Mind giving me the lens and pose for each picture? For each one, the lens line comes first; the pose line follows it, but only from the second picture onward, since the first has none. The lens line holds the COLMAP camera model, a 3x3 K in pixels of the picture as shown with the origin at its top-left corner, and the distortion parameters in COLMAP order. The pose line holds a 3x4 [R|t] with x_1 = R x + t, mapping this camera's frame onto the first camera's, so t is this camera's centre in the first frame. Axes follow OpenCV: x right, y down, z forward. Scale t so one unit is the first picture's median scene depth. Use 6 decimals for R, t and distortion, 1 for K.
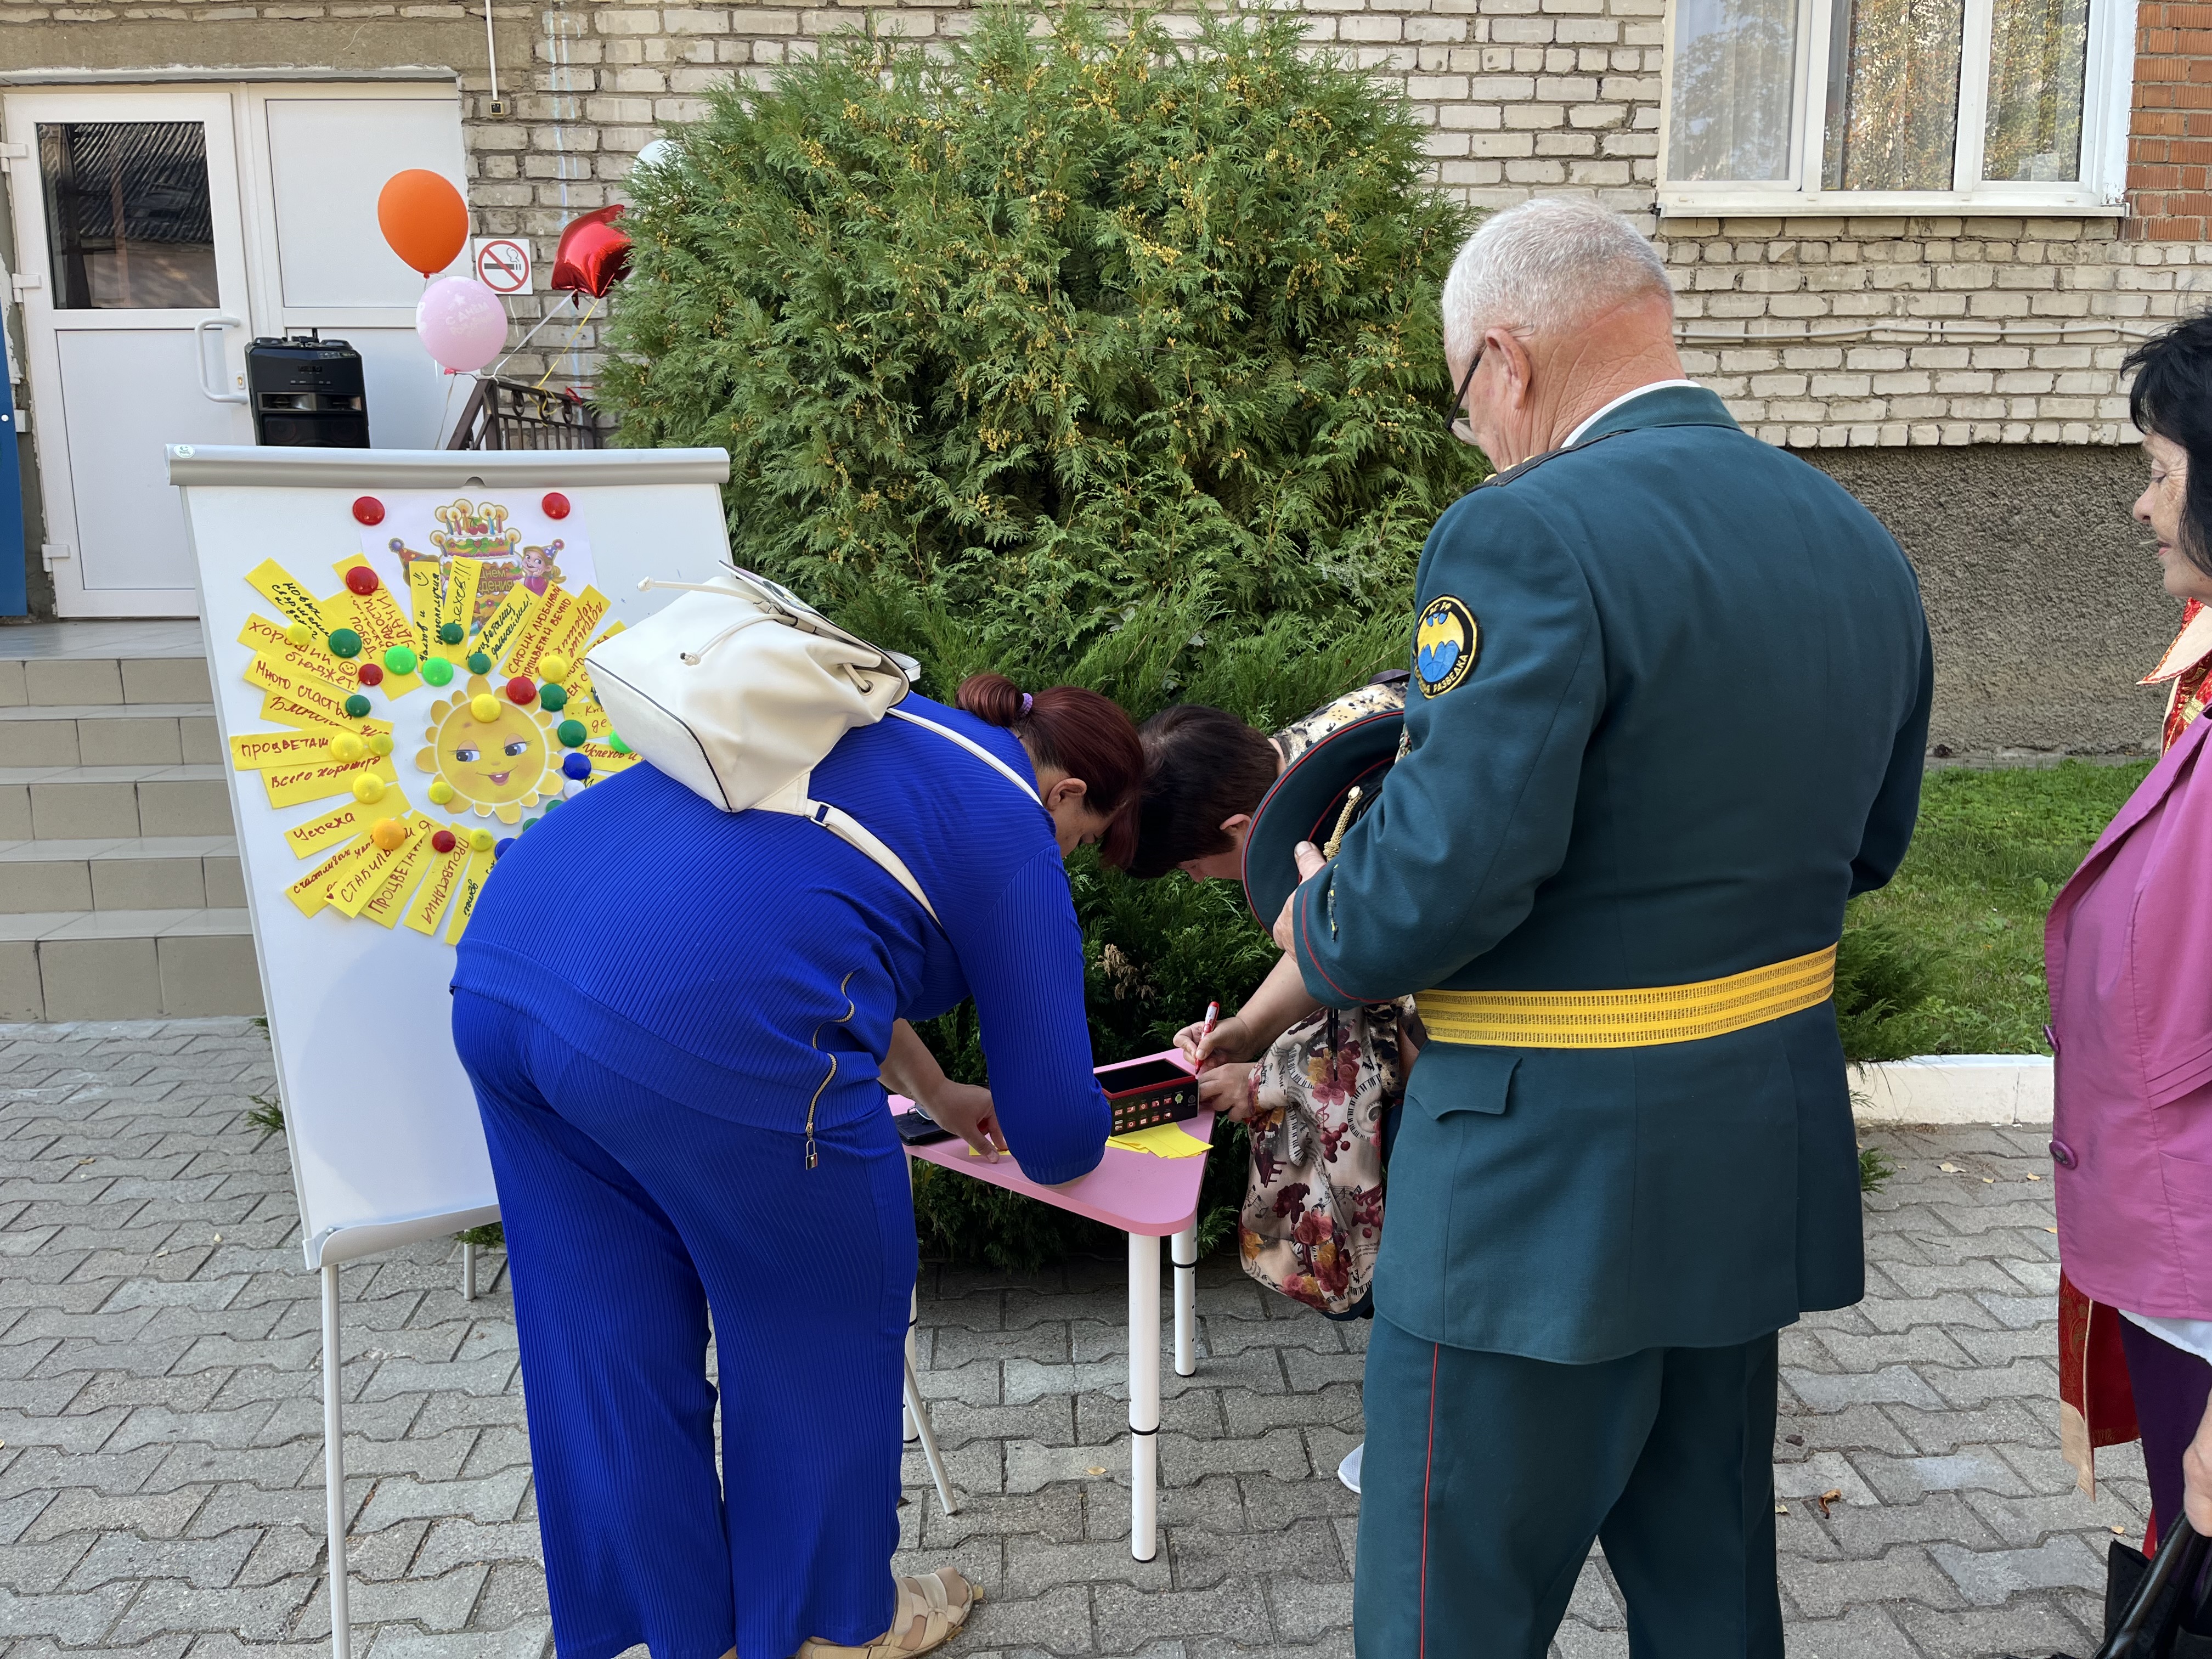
lens RADIAL K [[1685.3, 0, 1125.2], [0, 1685.3, 808.3], [0, 0, 1]] dist [0.075986, -0.122006]
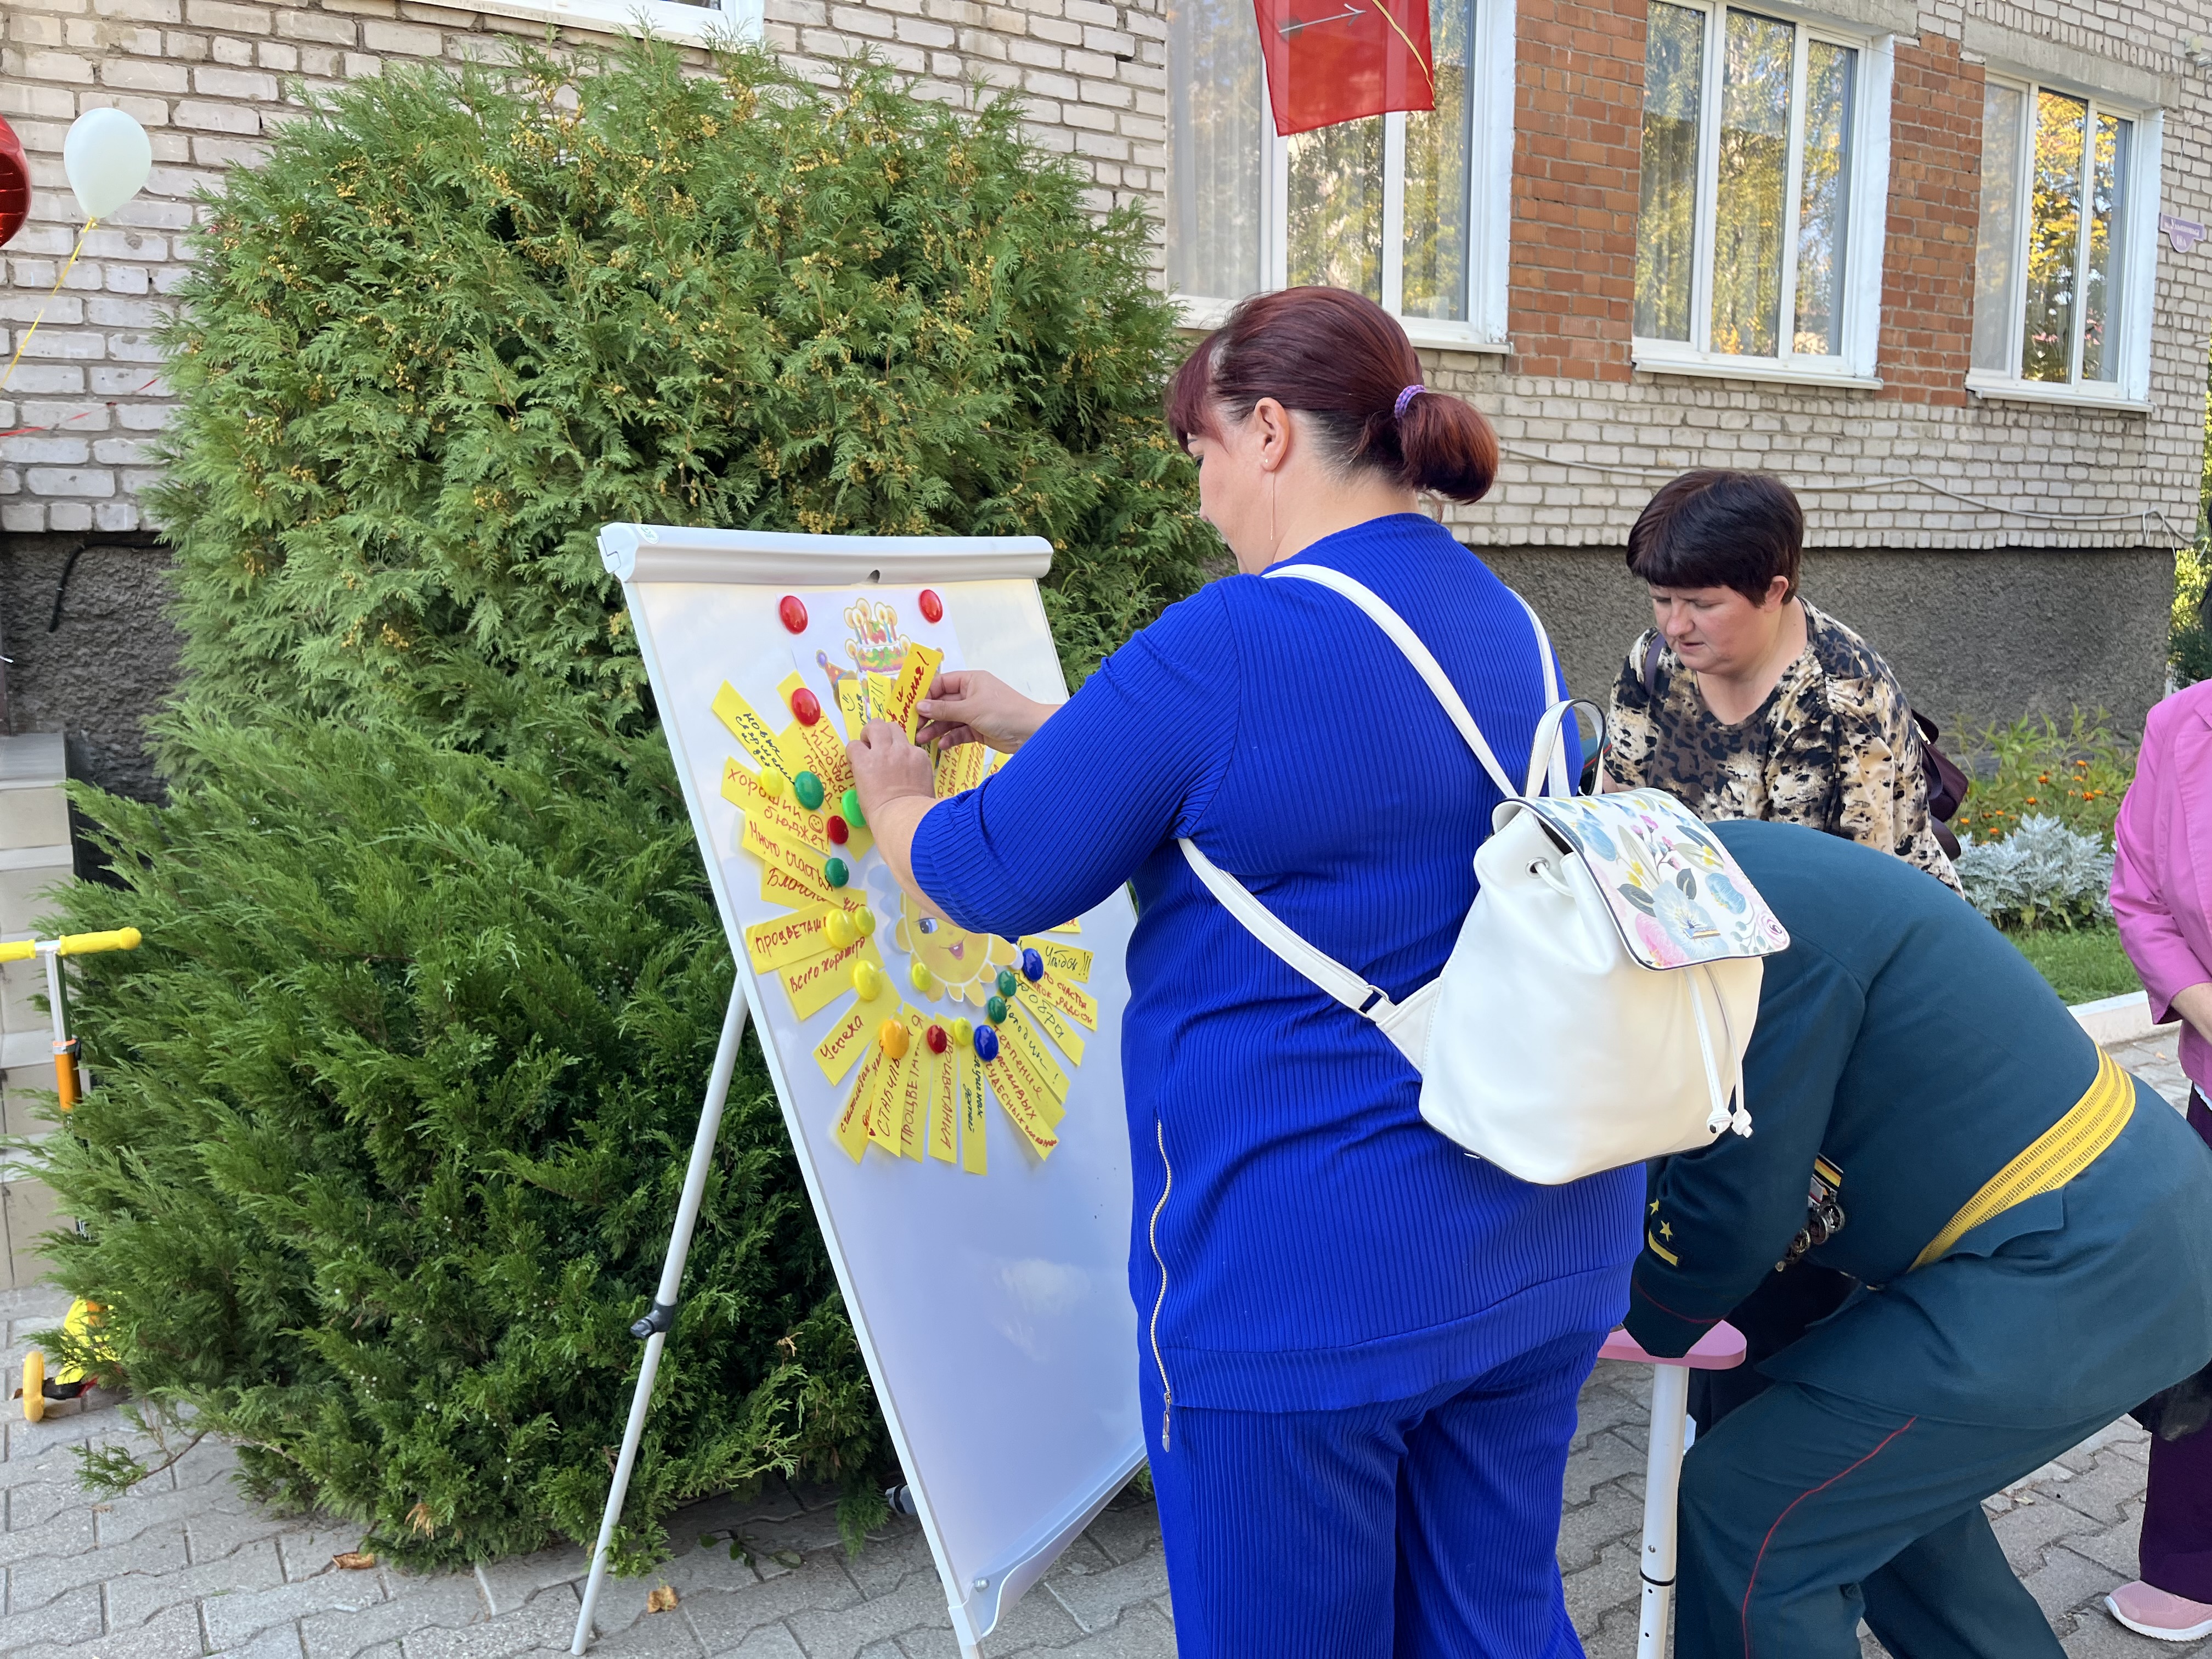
lens RADIAL K [[1685.3, 0, 1125.2], [0, 1685.3, 808.3], [0, 0, 1]] dist [0.075986, -0.122006]
pose [[0.887297, -0.056366, 0.457740, -0.224198], [0.078387, 0.996494, -0.029241, -0.018682], [-0.454487, 0.061827, 0.888605, 0.091062]]
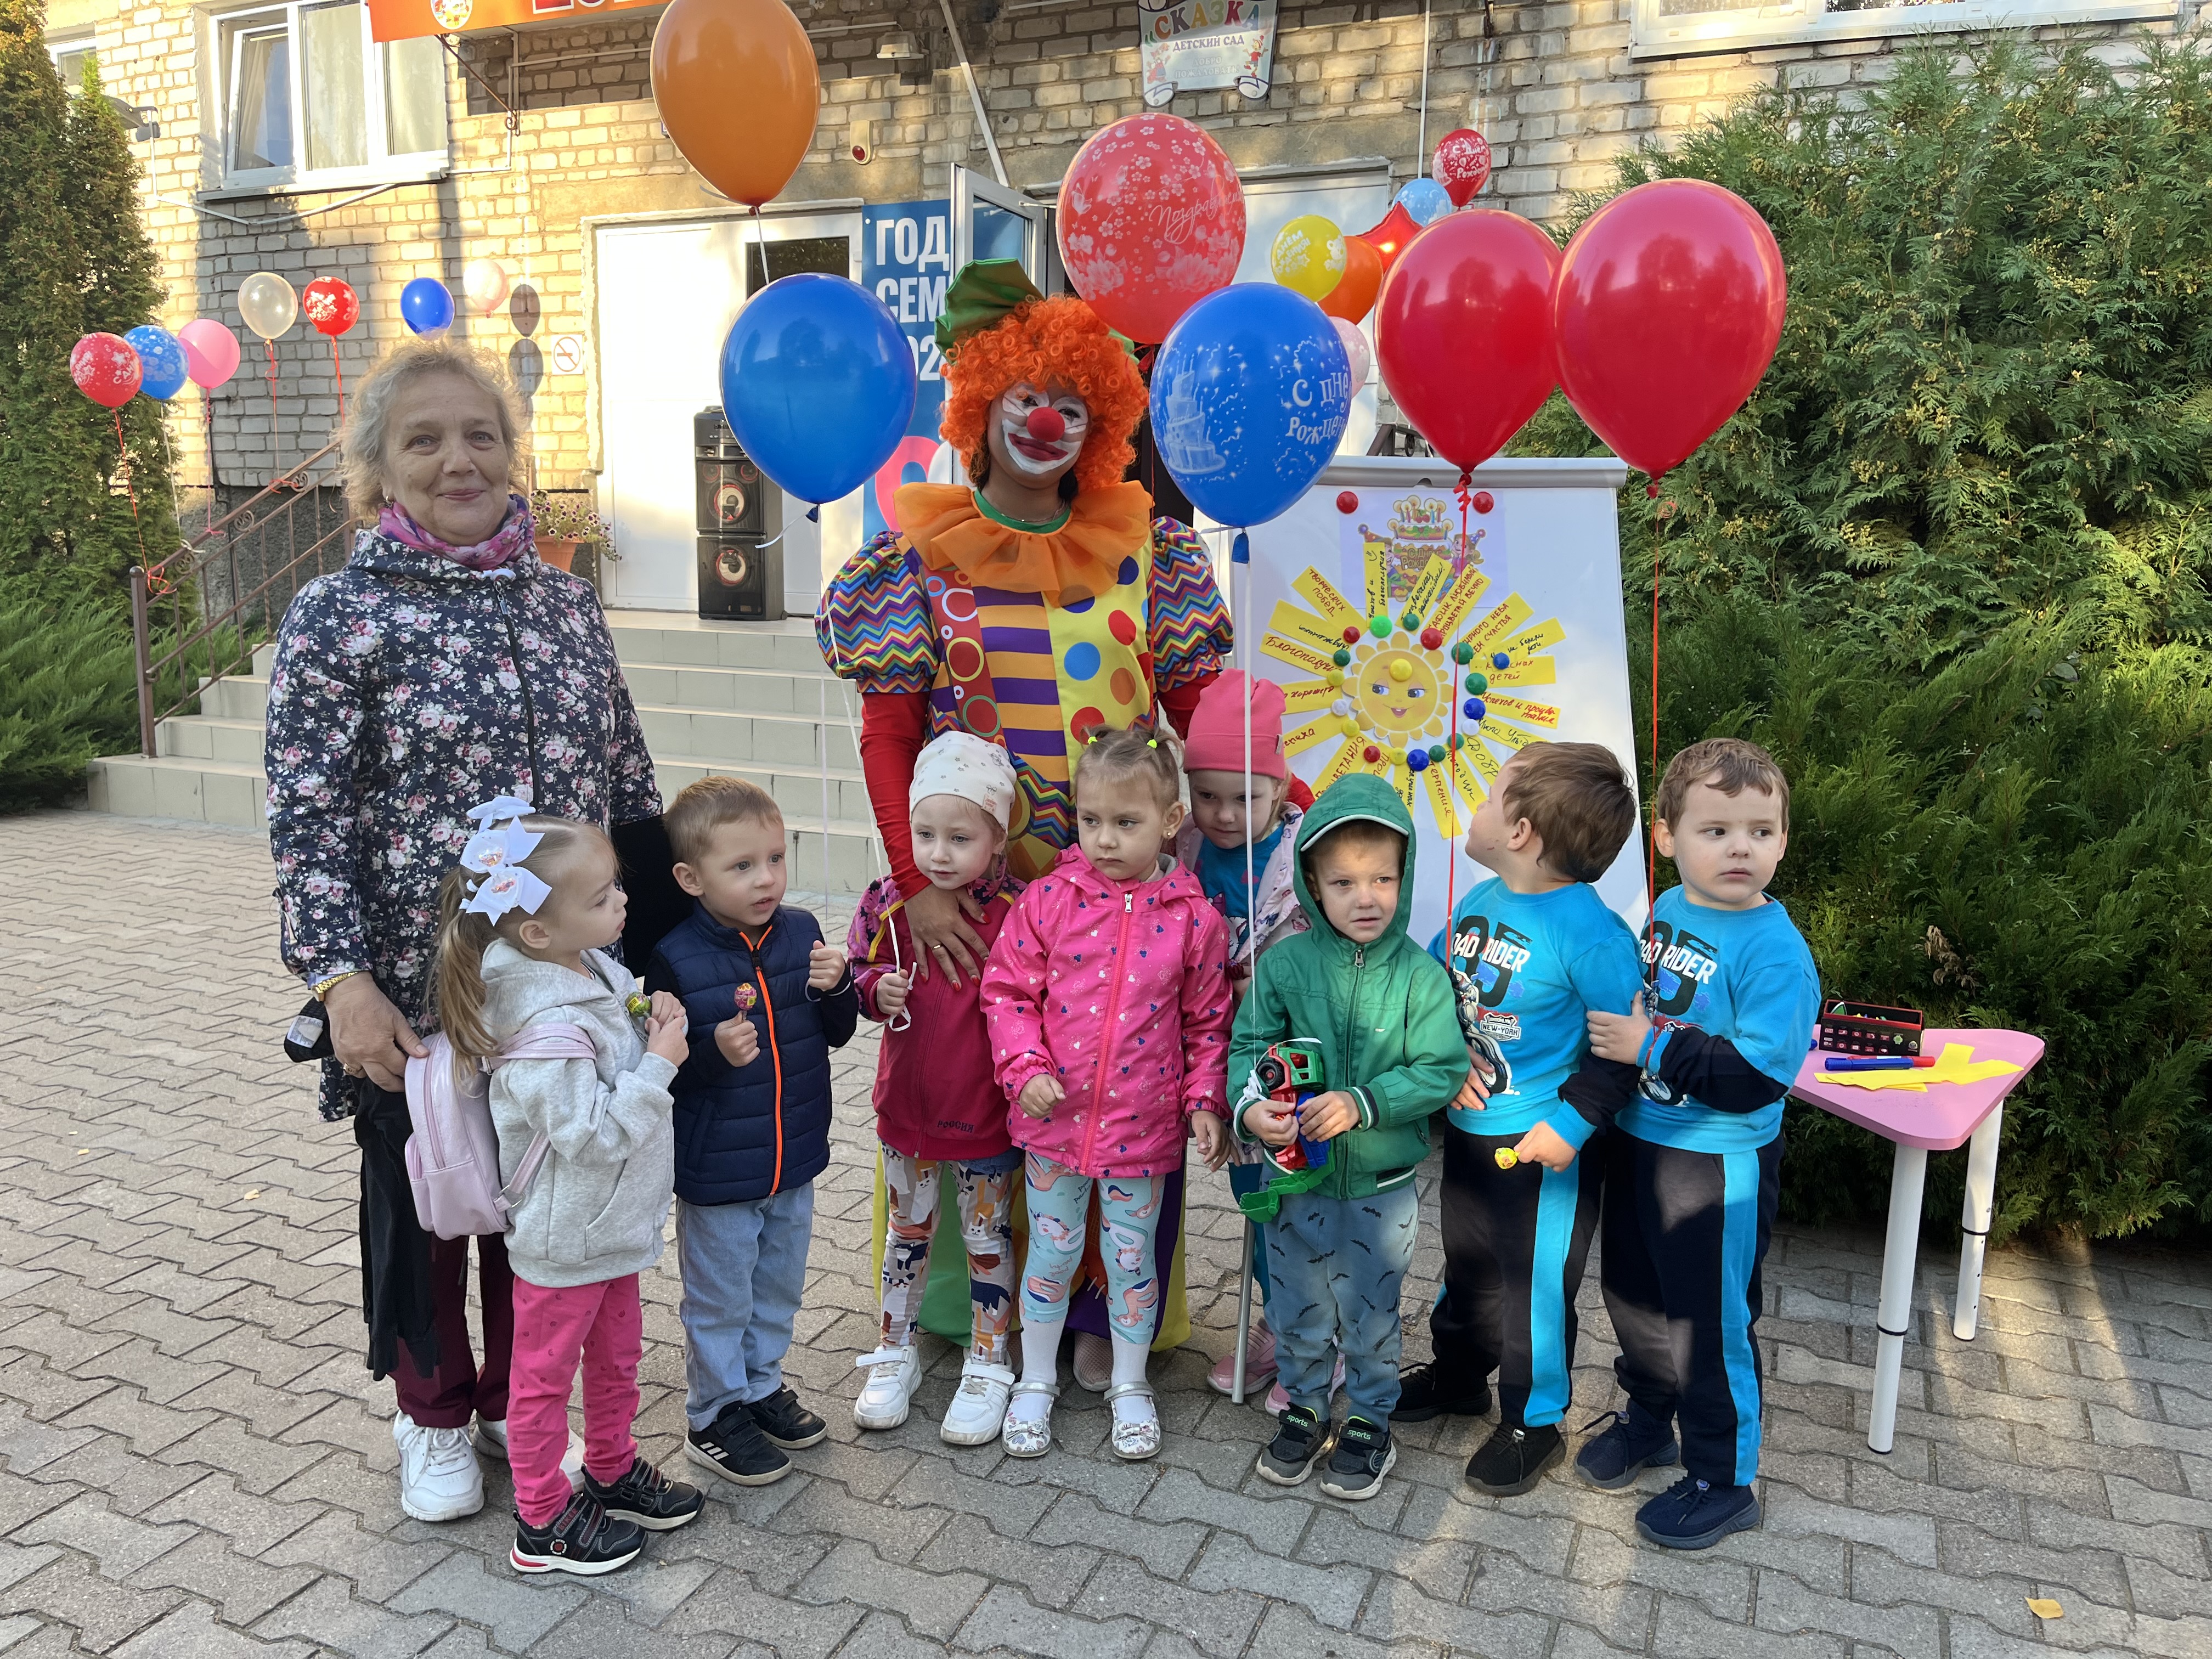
lens RADIAL K [[1691.6, 0, 1098.1], [0, 1691.6, 838.5], [0, 0, 1]] dist [0.073445, -0.109337]
pose [[0.883667, 0.105077, -0.456170, 0.004795], [-0.113810, 0.993467, 0.008376, 0.032420], [0.454070, 0.044515, 0.889853, -0.084790]]
